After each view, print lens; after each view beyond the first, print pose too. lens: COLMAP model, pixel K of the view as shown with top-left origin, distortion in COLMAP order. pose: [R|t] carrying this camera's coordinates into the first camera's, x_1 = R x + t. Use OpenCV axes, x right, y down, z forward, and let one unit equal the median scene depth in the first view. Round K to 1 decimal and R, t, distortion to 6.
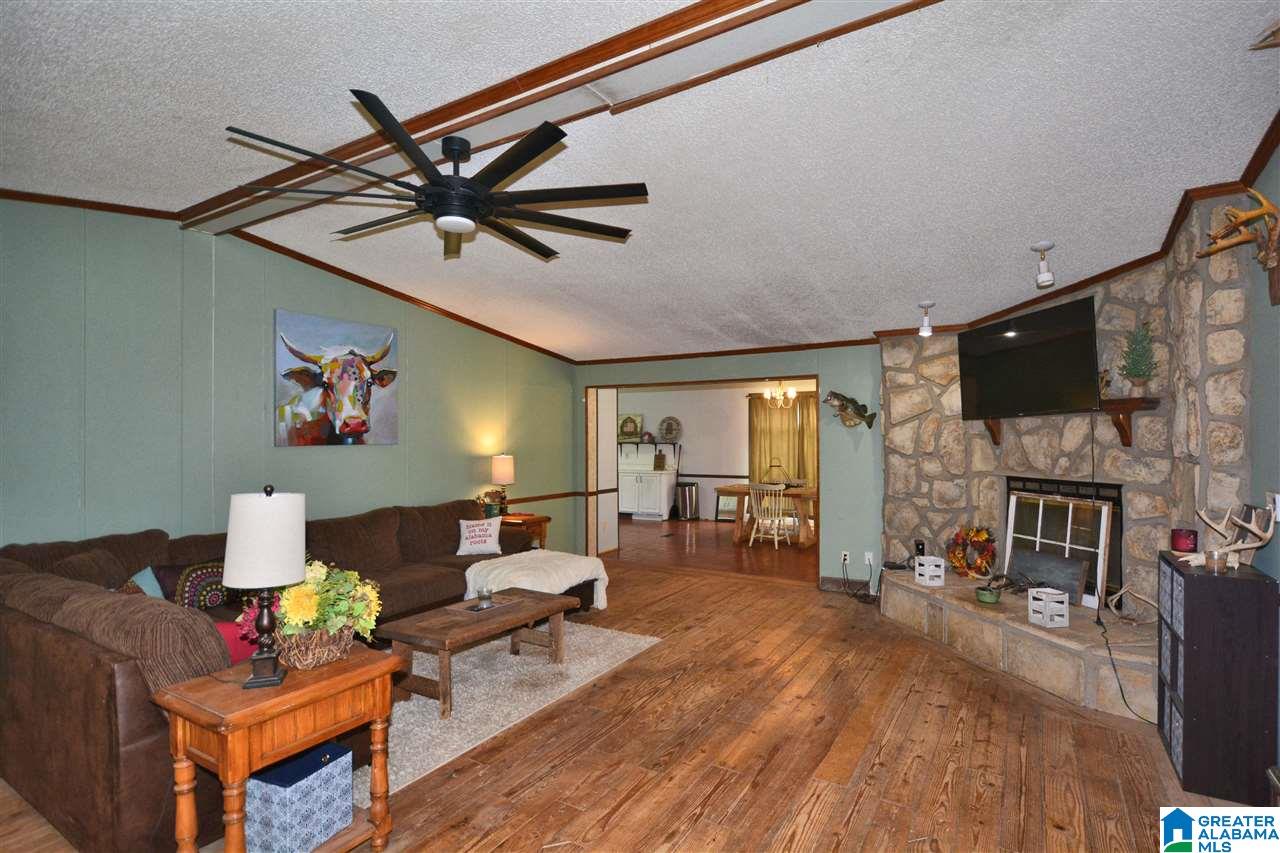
lens RADIAL K [[617.9, 0, 671.3], [0, 617.9, 425.3], [0, 0, 1]] dist [0.004585, -0.007800]
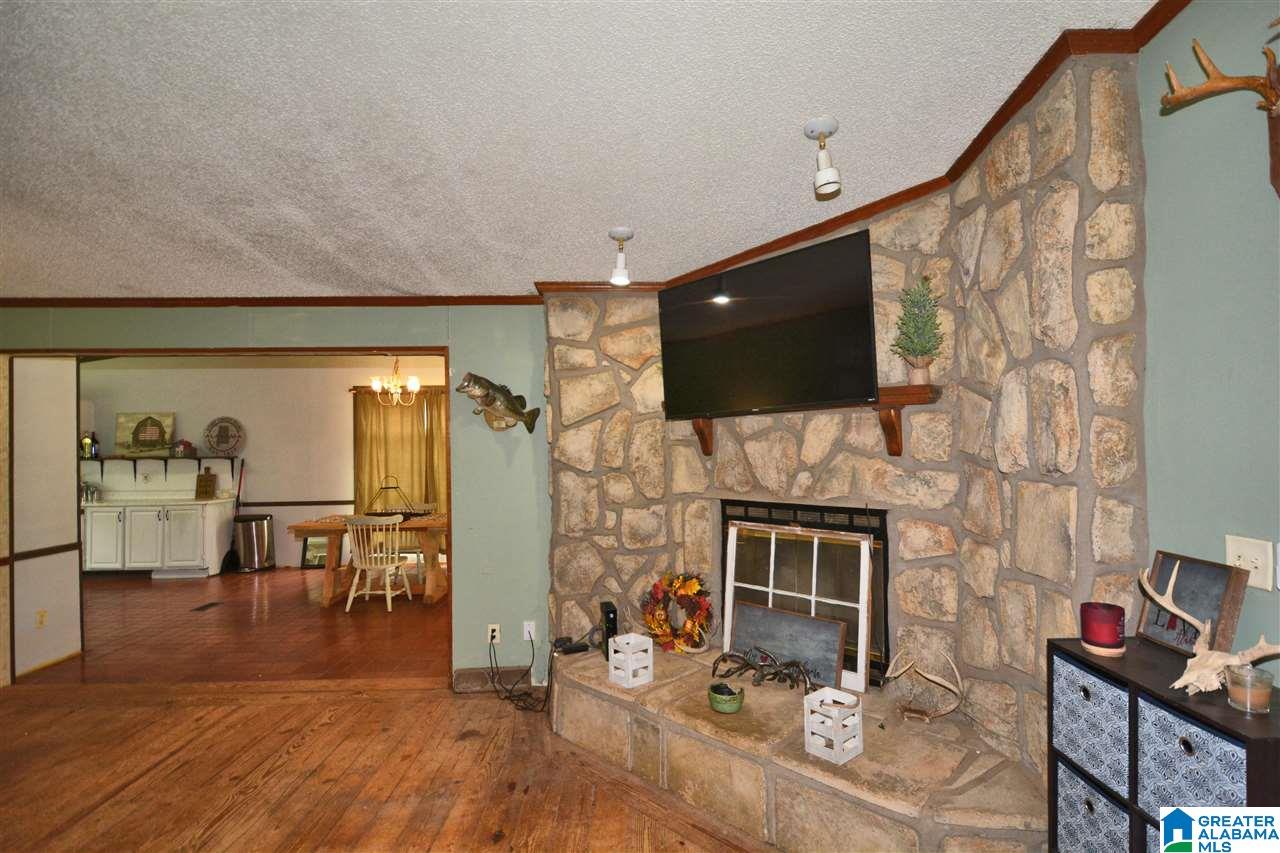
lens RADIAL K [[617.9, 0, 656.1], [0, 617.9, 446.5], [0, 0, 1]] dist [0.004585, -0.007800]
pose [[0.854870, -0.012308, 0.518696, 0.105860], [0.000648, 0.999743, 0.022655, 0.005691], [-0.518841, -0.019031, 0.854659, 0.407764]]
